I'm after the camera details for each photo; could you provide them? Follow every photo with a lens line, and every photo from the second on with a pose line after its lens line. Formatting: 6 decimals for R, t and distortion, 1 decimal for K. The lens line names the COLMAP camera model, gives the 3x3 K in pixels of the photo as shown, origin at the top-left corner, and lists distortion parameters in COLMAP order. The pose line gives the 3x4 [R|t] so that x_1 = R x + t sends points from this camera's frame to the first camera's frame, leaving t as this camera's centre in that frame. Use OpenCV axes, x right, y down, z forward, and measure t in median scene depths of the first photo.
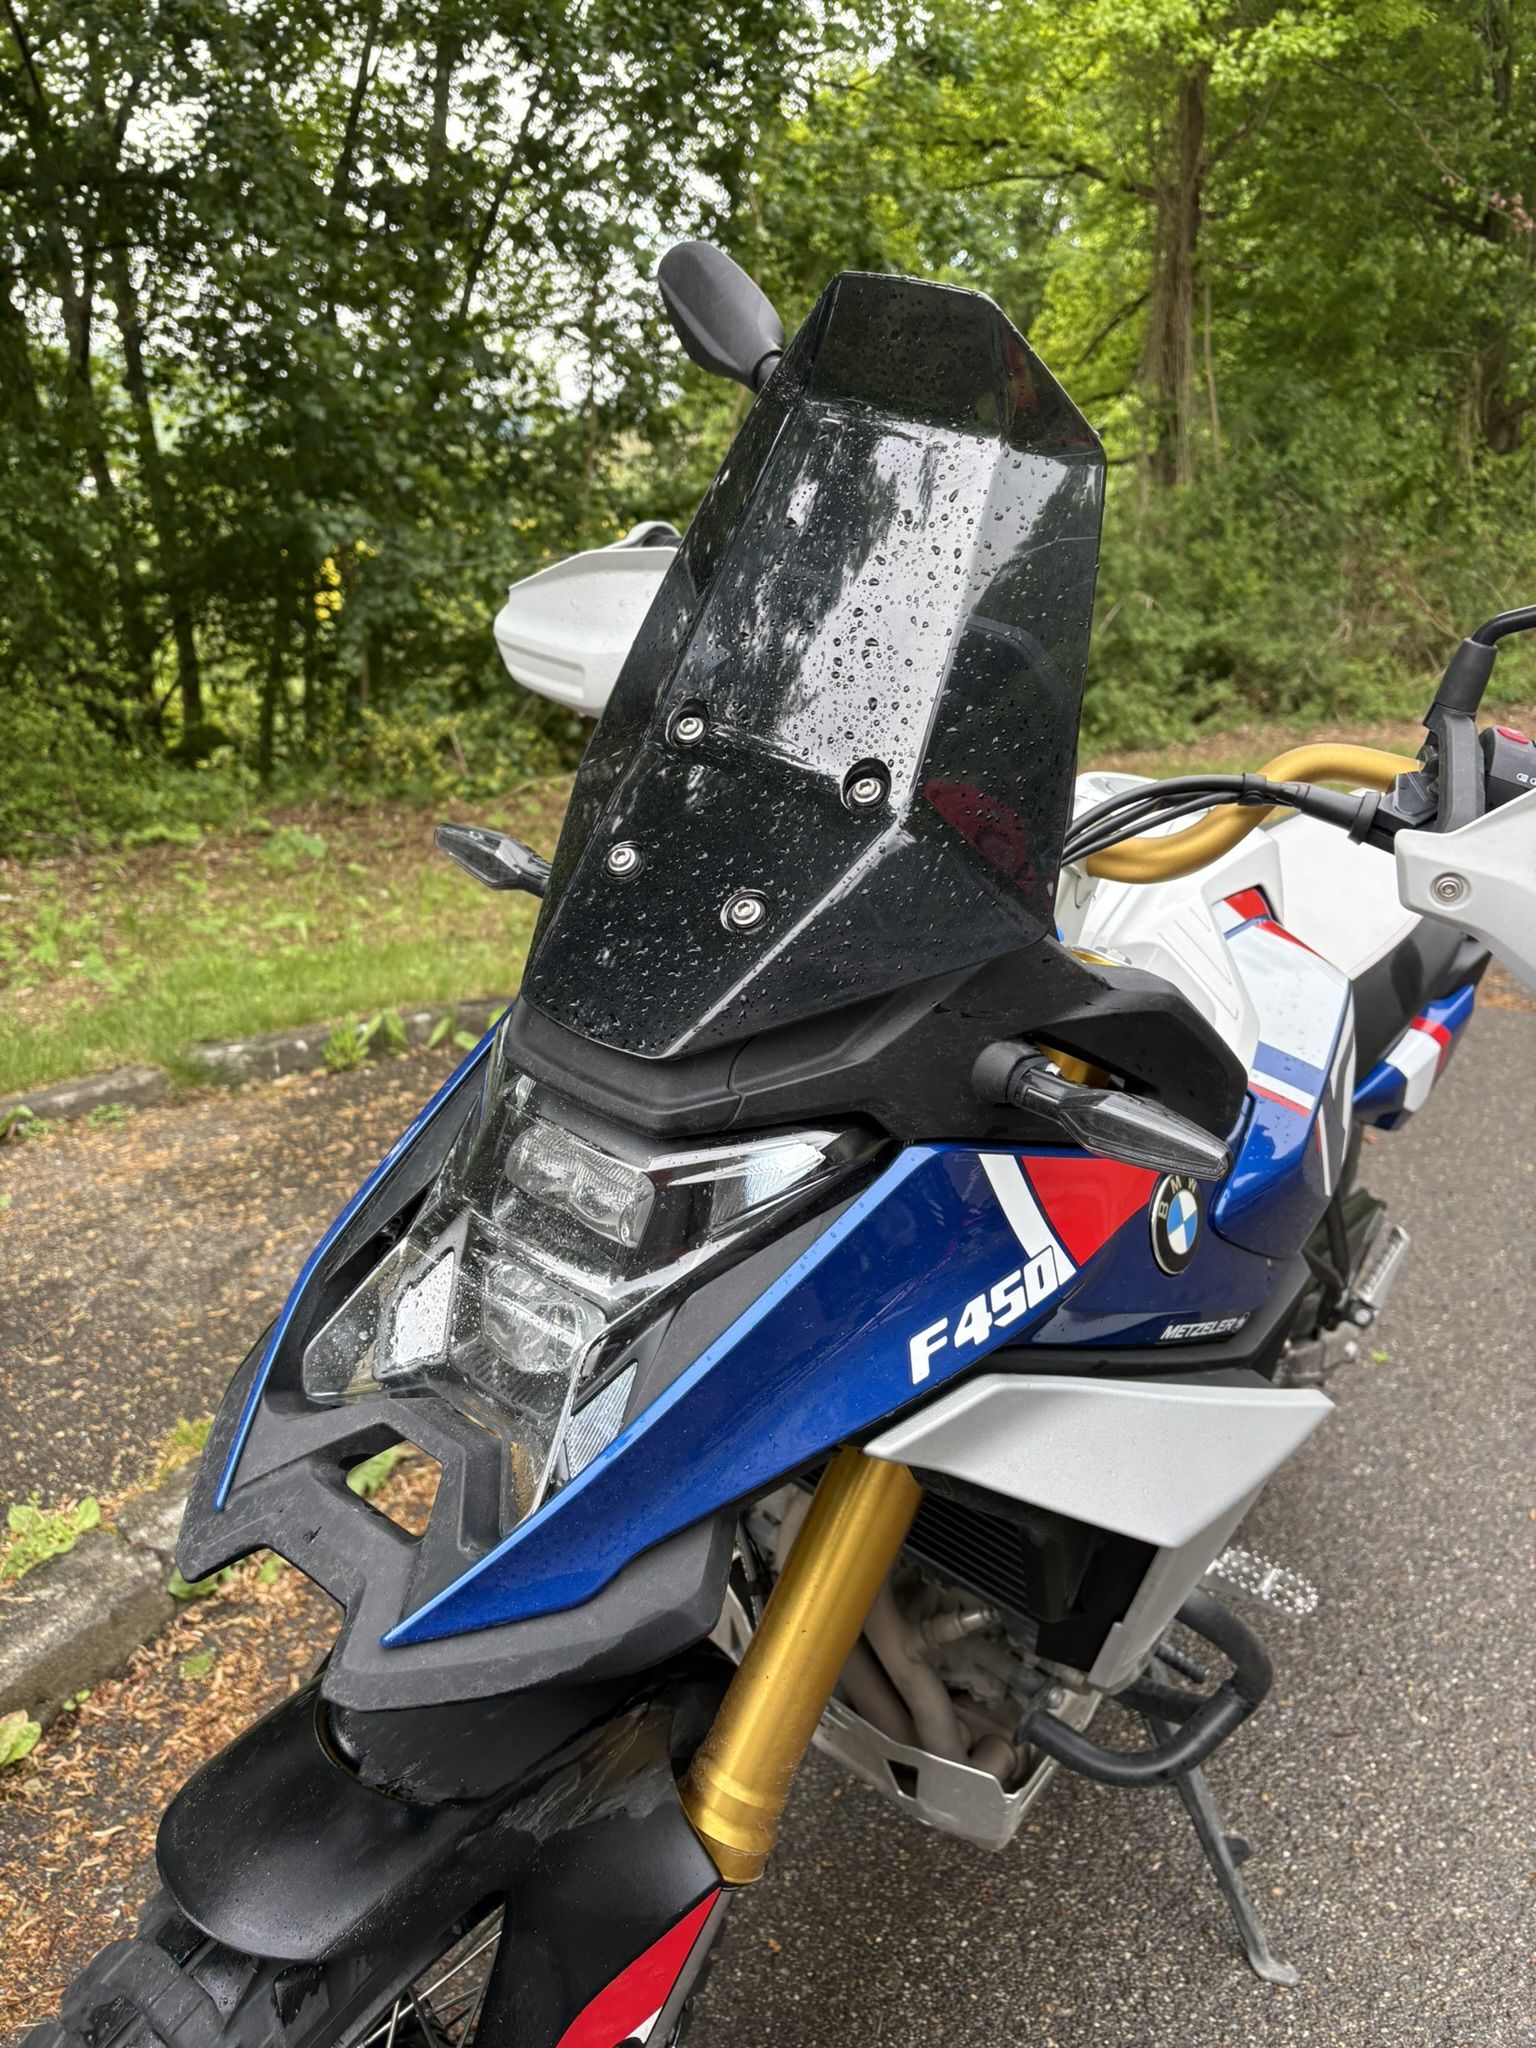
lens RADIAL K [[1560.1, 0, 788.8], [0, 1560.1, 1024.0], [0, 0, 1]] dist [-0.030314, 0.064667]
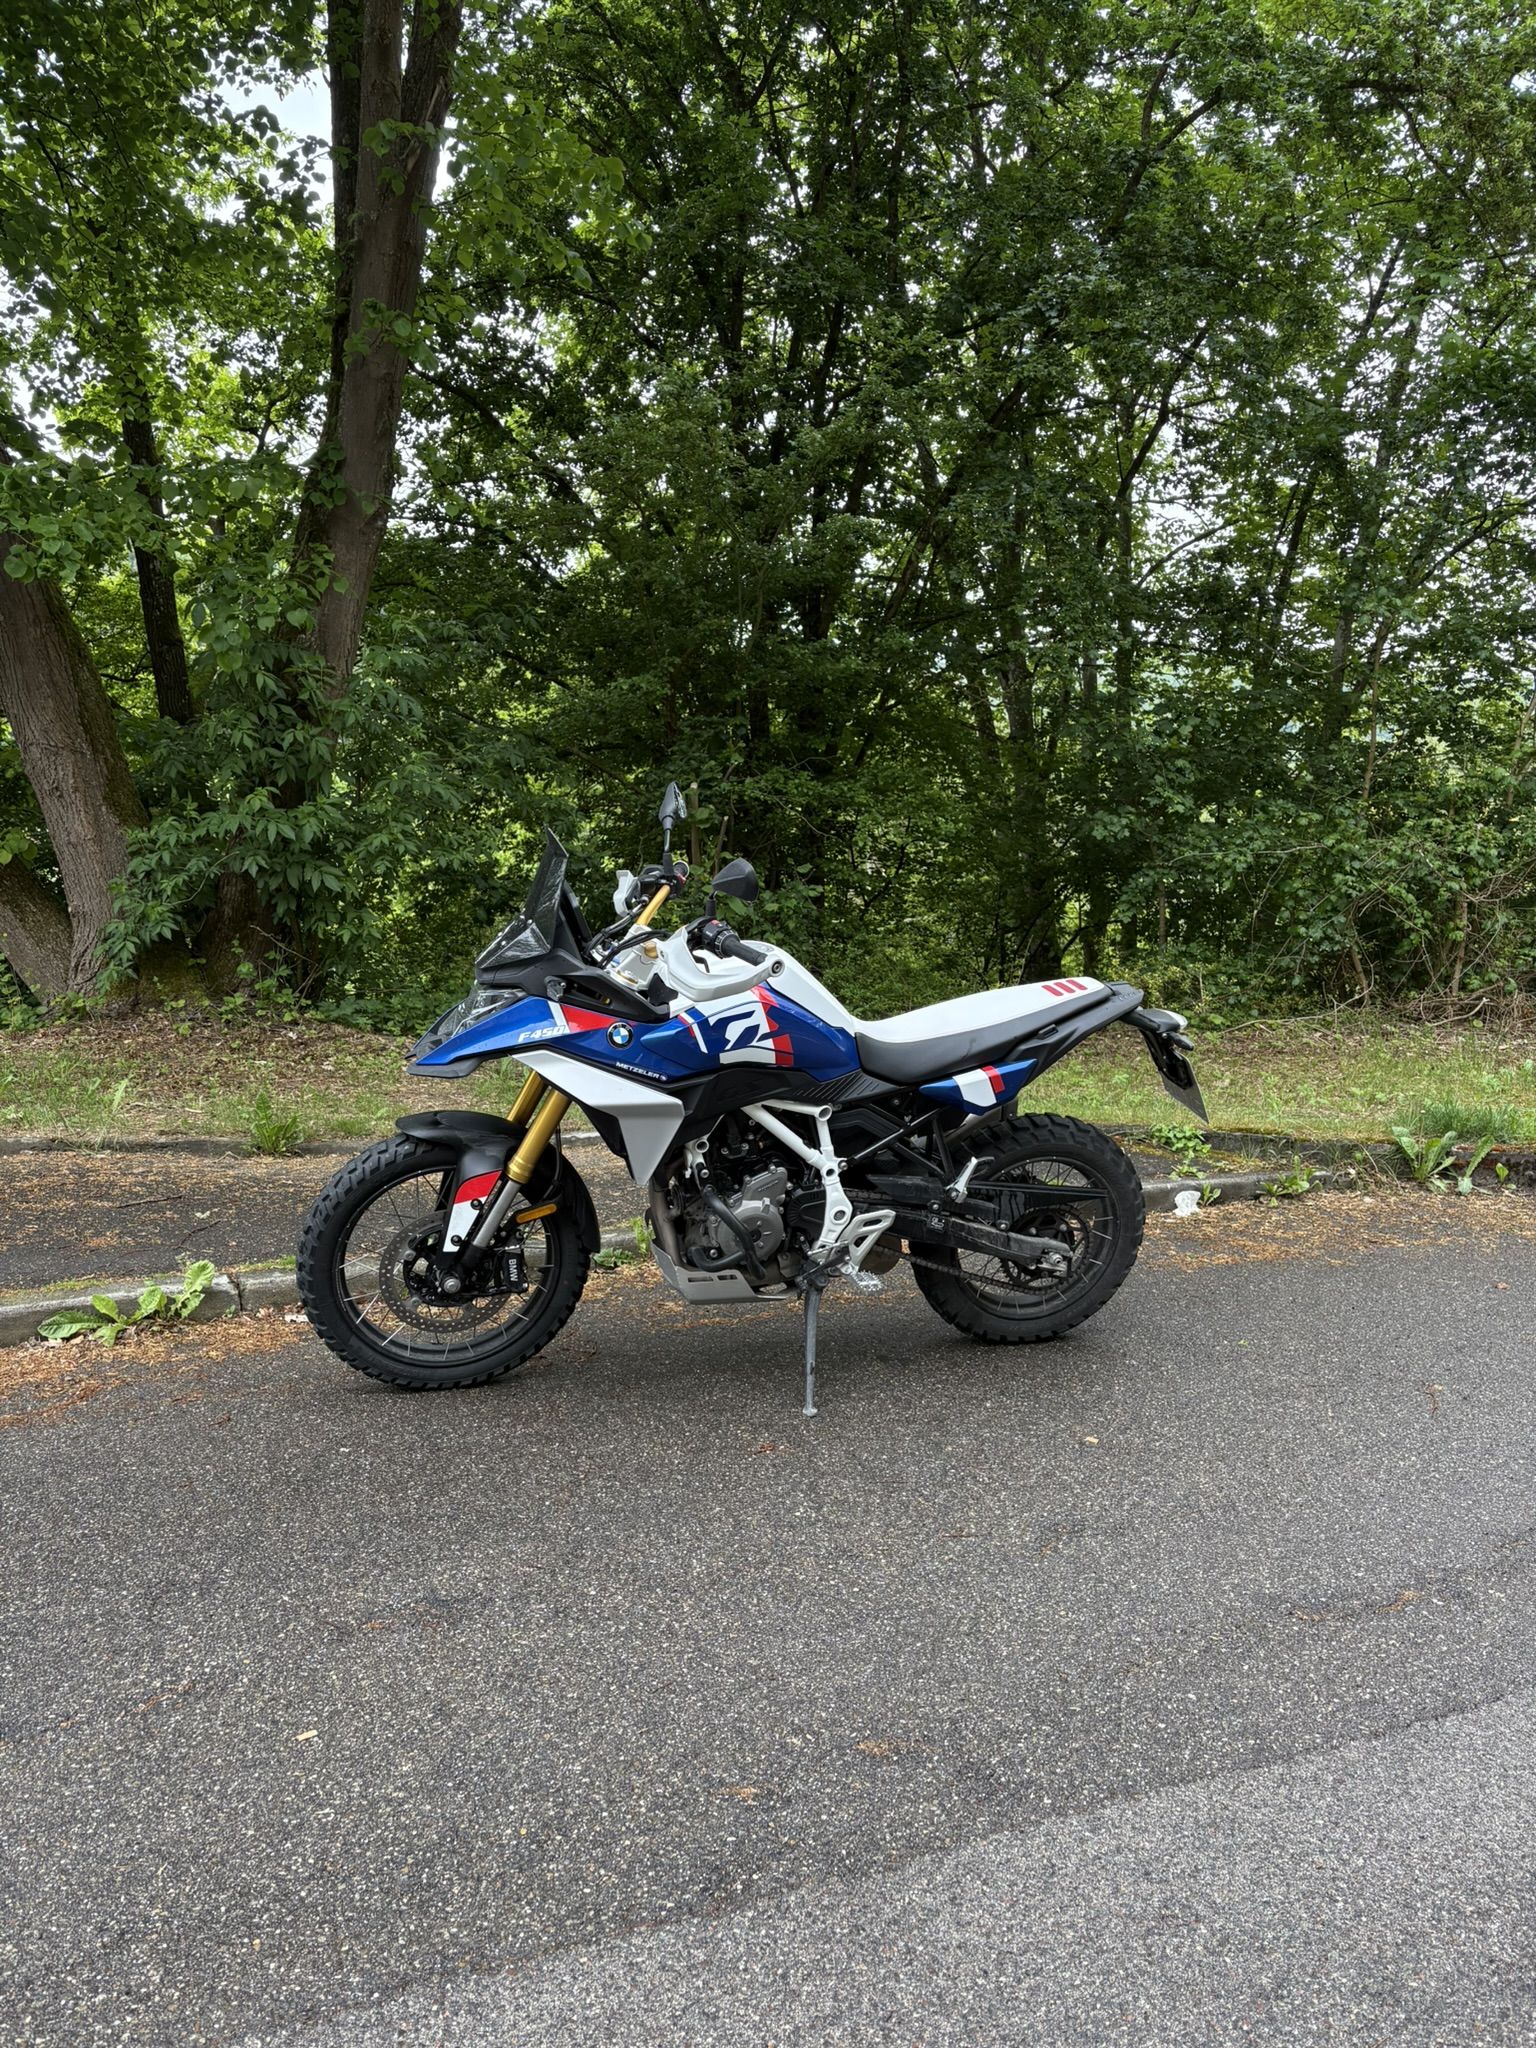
lens RADIAL K [[1552.1, 0, 779.1], [0, 1552.1, 1043.0], [0, 0, 1]] dist [0.042435, -0.082207]
pose [[0.772833, 0.080869, -0.629436, 0.438471], [-0.179302, 0.979261, -0.094336, 0.063897], [0.608753, 0.185765, 0.771305, -0.260090]]
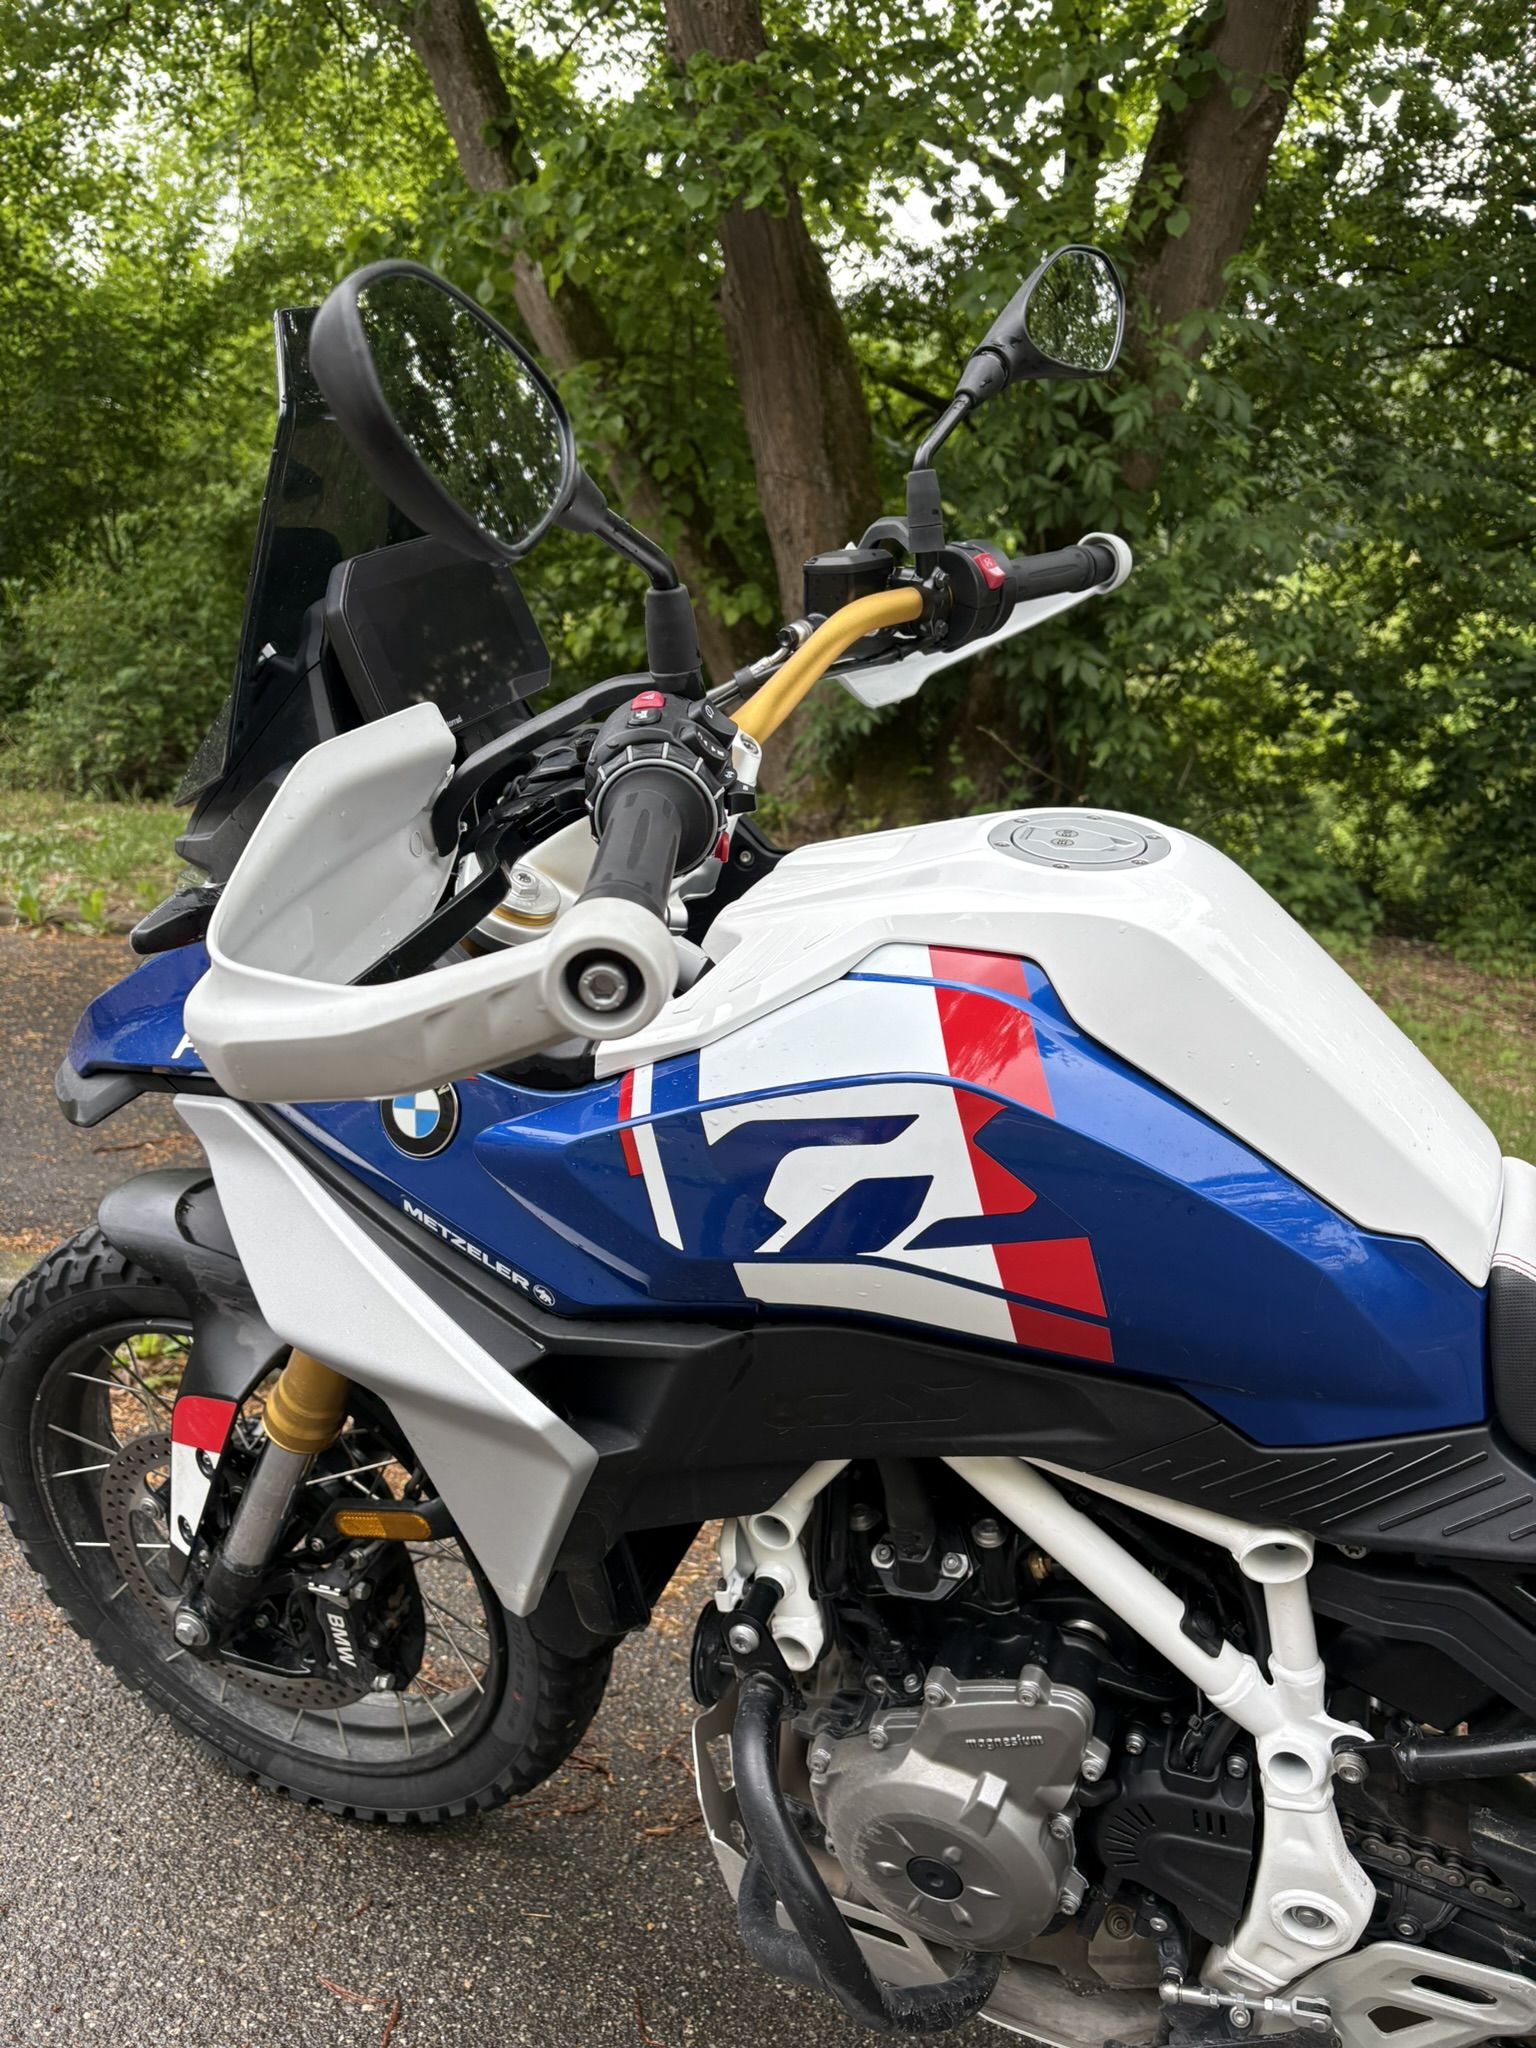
lens RADIAL K [[1518.5, 0, 768.0], [0, 1518.5, 1024.0], [0, 0, 1]] dist [0.055805, -0.082086]
pose [[0.200834, 0.249261, -0.947383, 0.184839], [-0.324839, 0.929316, 0.175645, -0.027516], [0.924200, 0.272471, 0.267607, 0.130944]]
